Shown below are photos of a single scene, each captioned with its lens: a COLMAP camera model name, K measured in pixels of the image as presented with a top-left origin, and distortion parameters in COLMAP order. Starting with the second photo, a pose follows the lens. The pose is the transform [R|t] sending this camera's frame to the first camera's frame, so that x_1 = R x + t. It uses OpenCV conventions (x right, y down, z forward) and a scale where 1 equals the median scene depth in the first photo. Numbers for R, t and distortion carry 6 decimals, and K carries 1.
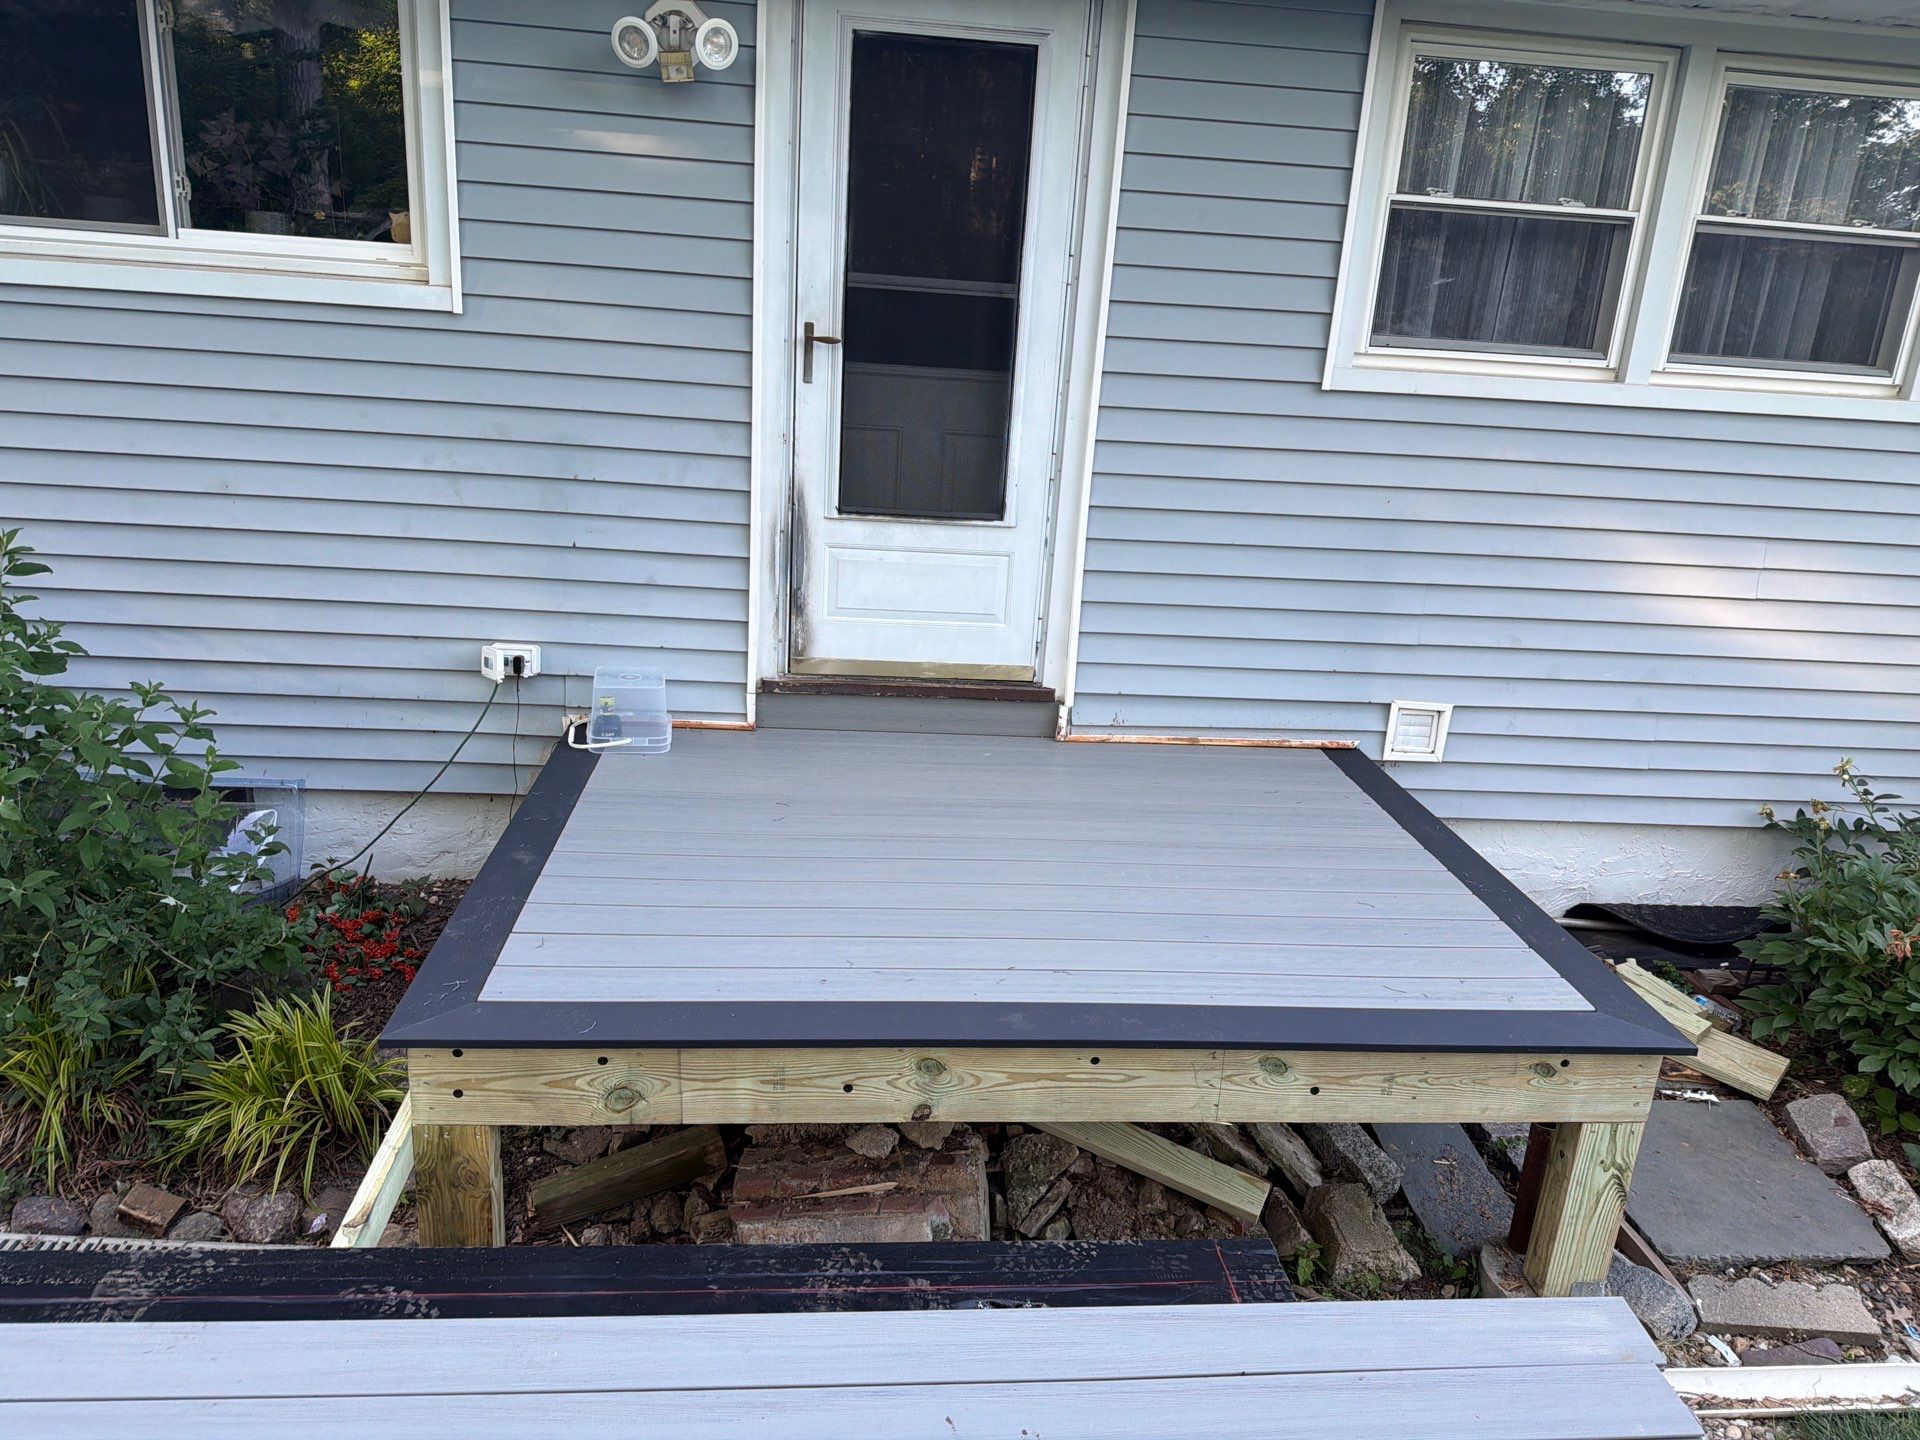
lens RADIAL K [[1337.6, 0, 963.8], [0, 1337.6, 727.3], [0, 0, 1]] dist [0.059490, -0.064665]
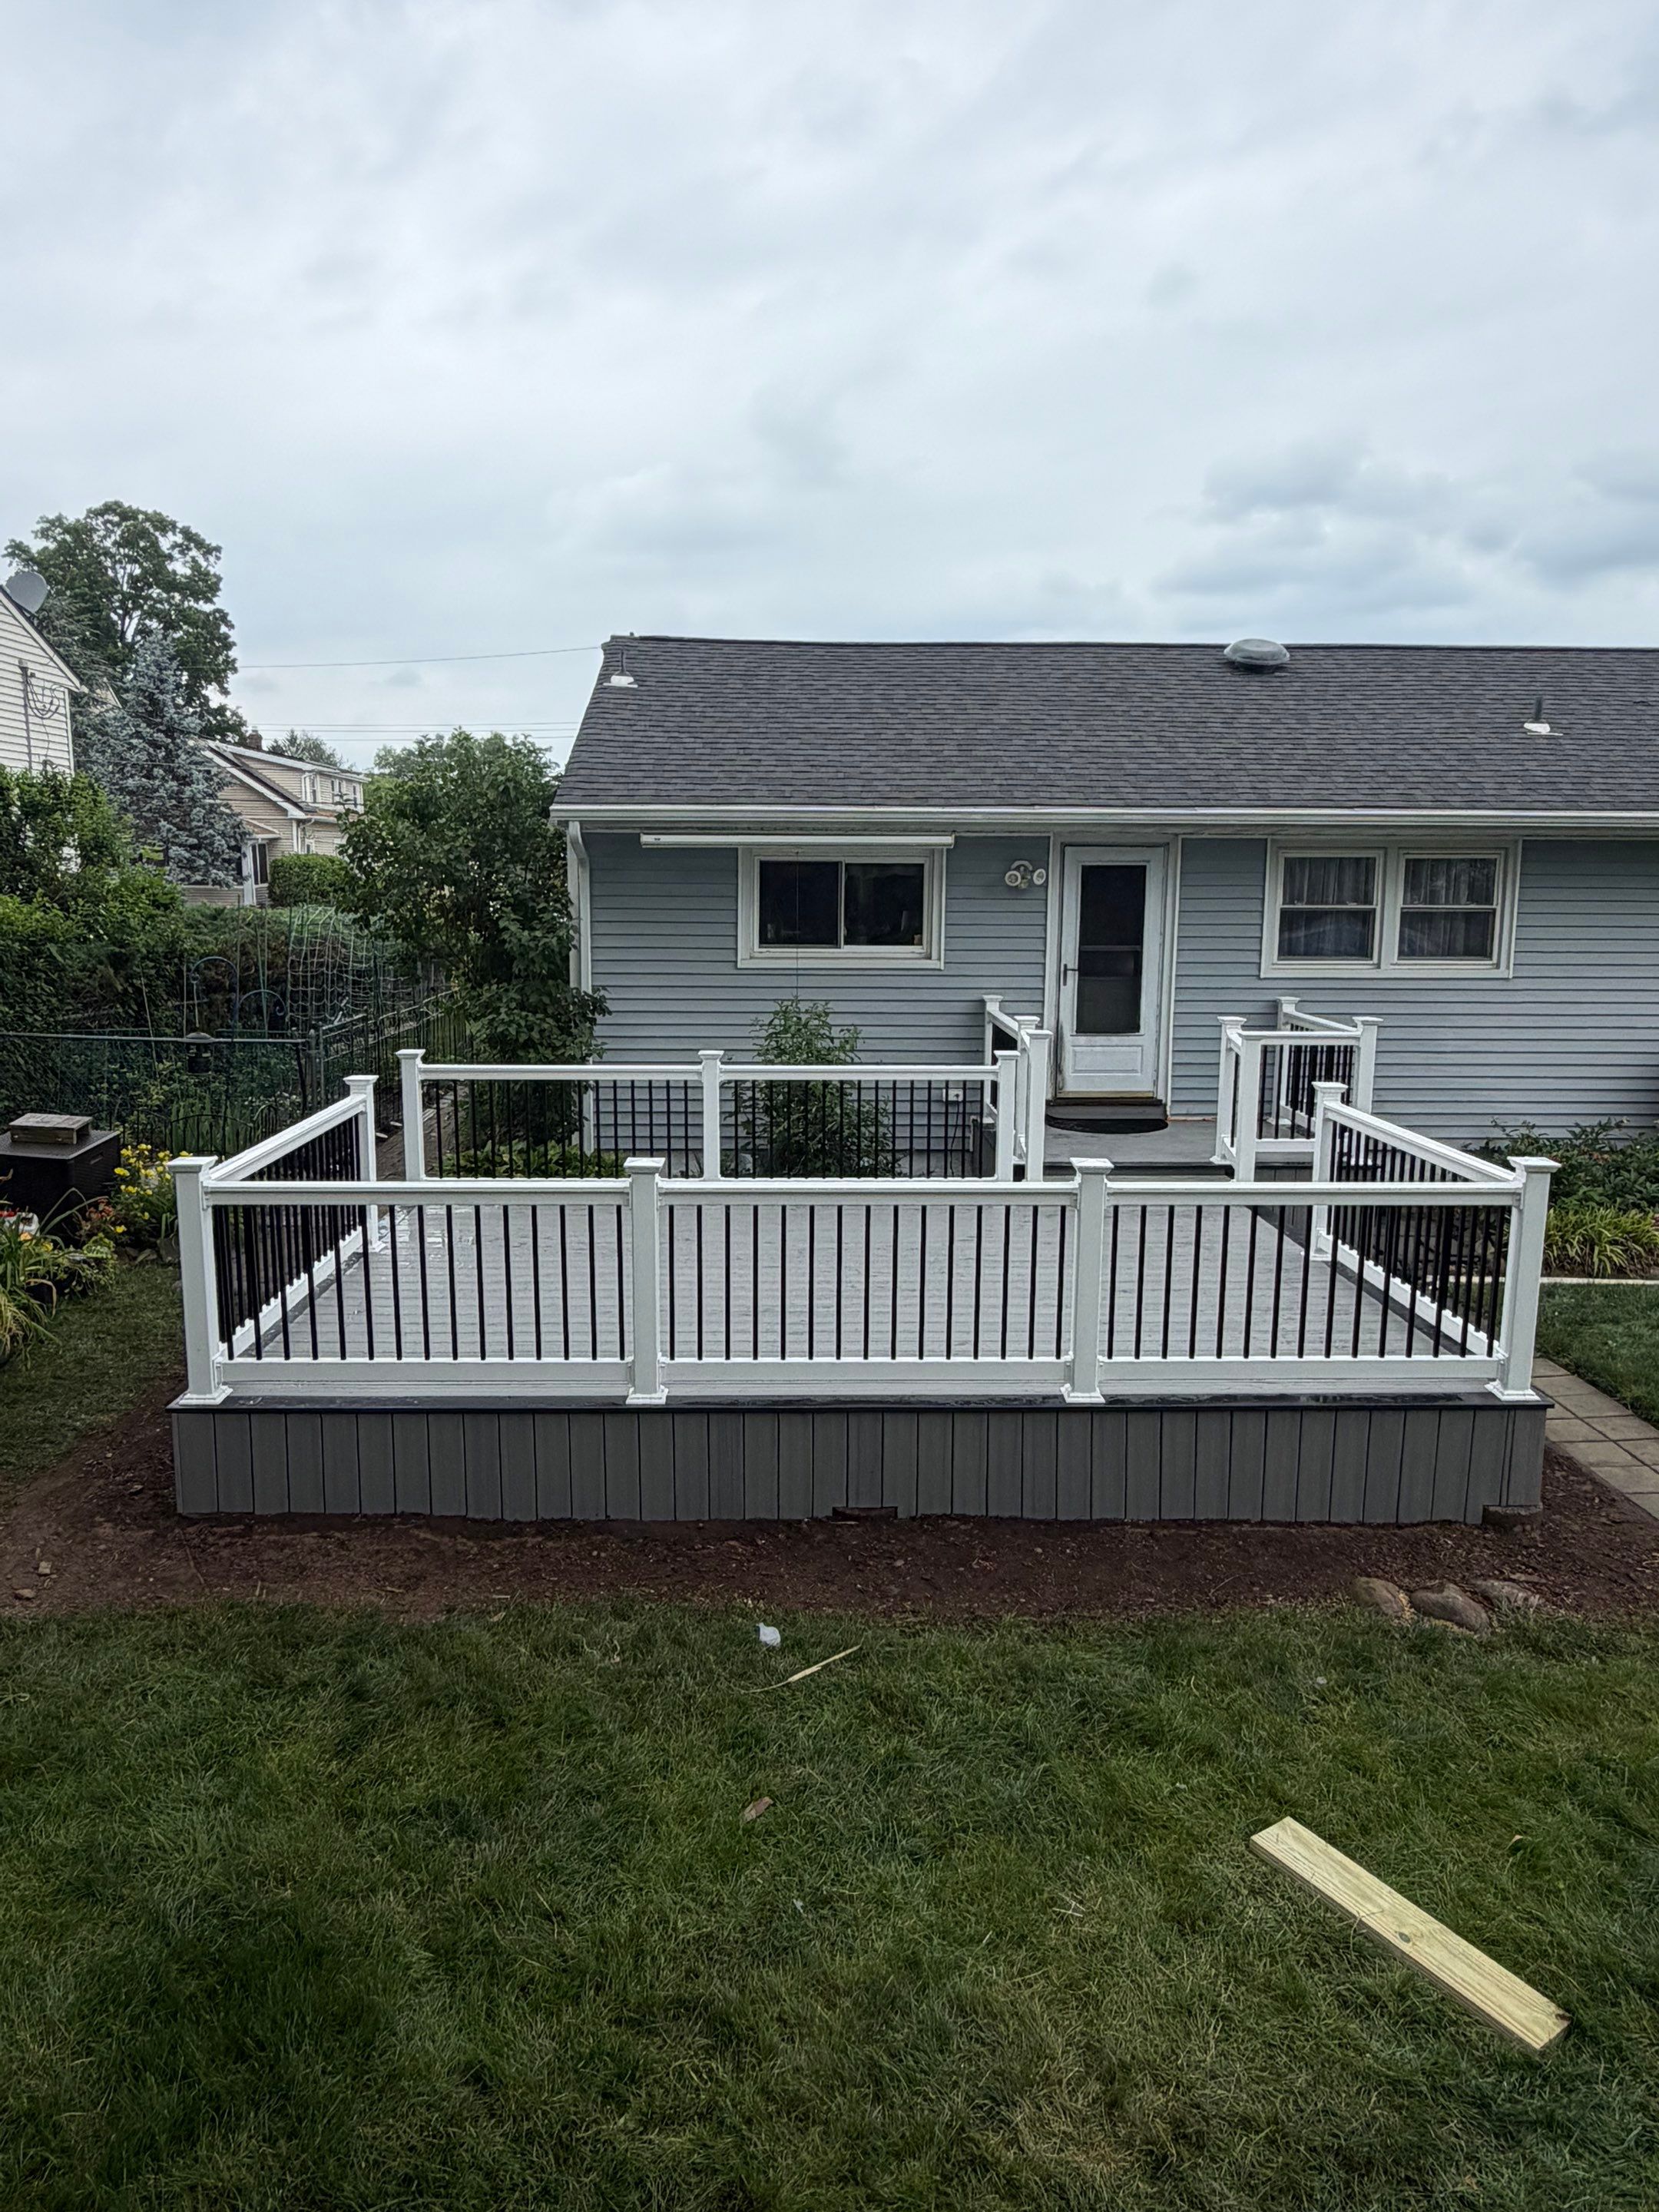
lens RADIAL K [[1480.2, 0, 822.9], [0, 1480.2, 1115.2], [0, 0, 1]] dist [-0.011550, 0.020495]
pose [[0.995640, -0.044459, -0.082003, -0.354794], [0.033314, 0.990611, -0.132591, 0.364323], [0.087128, 0.129281, 0.987773, -1.869970]]
